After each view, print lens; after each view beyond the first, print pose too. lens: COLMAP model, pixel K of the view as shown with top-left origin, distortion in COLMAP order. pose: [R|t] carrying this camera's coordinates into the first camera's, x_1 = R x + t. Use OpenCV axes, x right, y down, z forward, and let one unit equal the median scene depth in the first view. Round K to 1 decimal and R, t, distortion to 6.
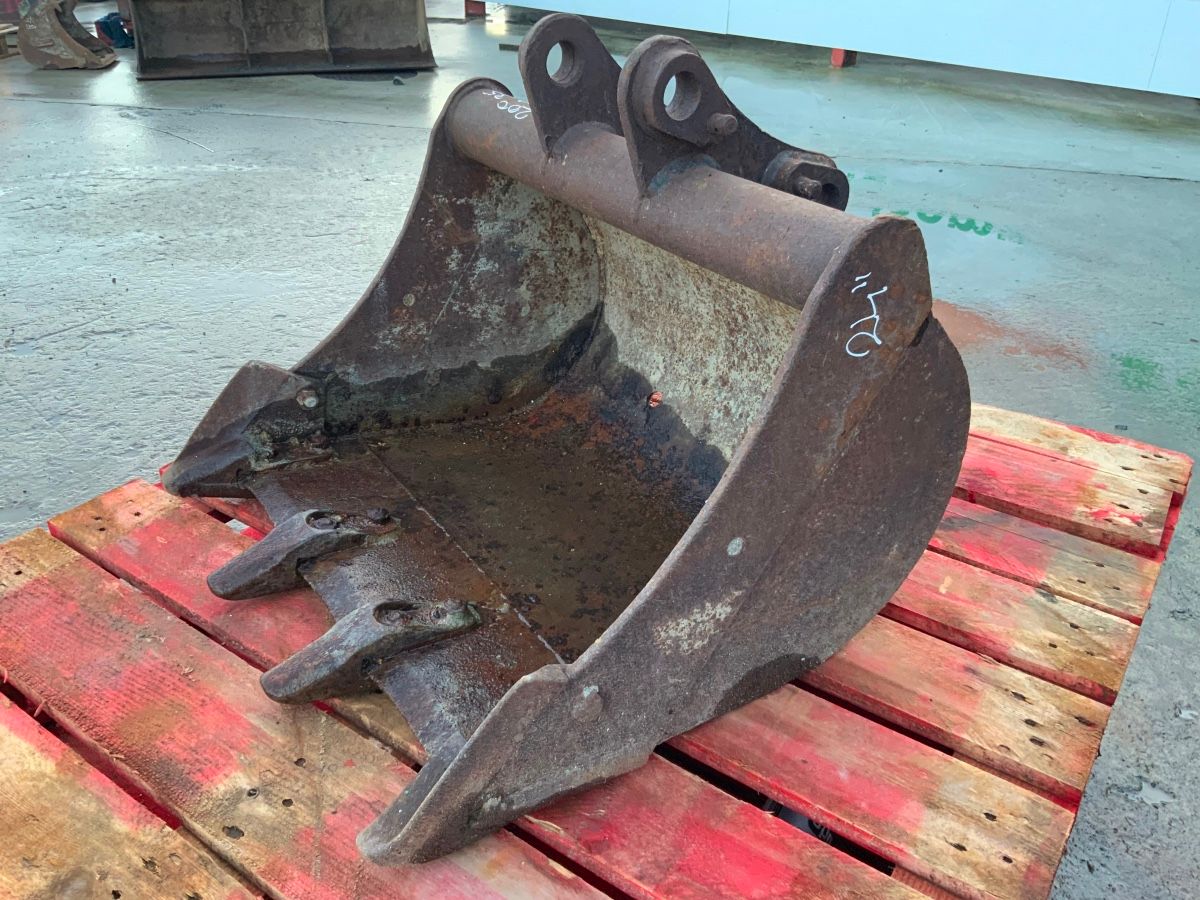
lens RADIAL K [[988.9, 0, 600.0], [0, 988.9, 456.4], [0, 0, 1]] dist [0.066280, -0.132074]
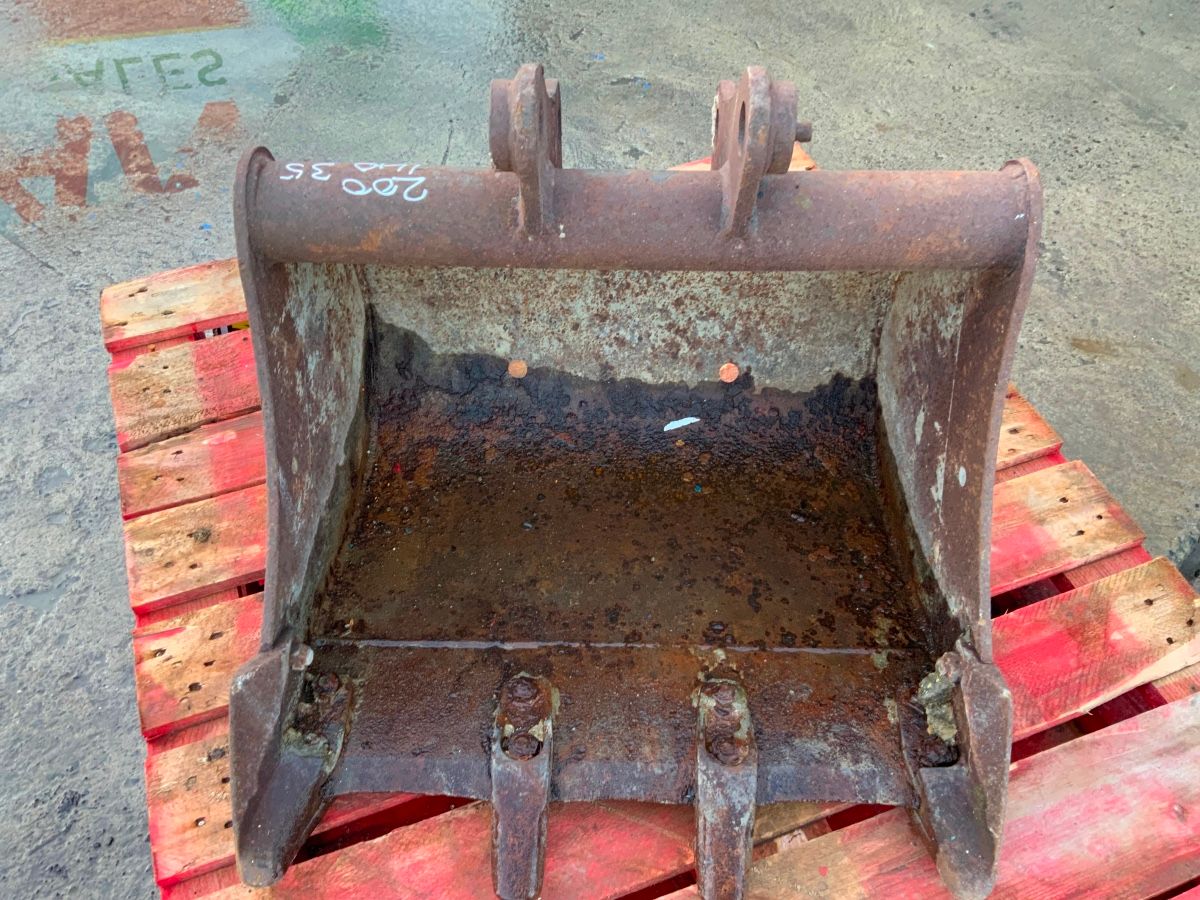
lens RADIAL K [[988.9, 0, 604.3], [0, 988.9, 450.7], [0, 0, 1]] dist [0.066280, -0.132074]
pose [[0.563479, -0.641768, 0.520216, -0.454413], [0.413544, 0.764247, 0.494882, -0.451342], [-0.715173, -0.063724, 0.696036, 0.332168]]
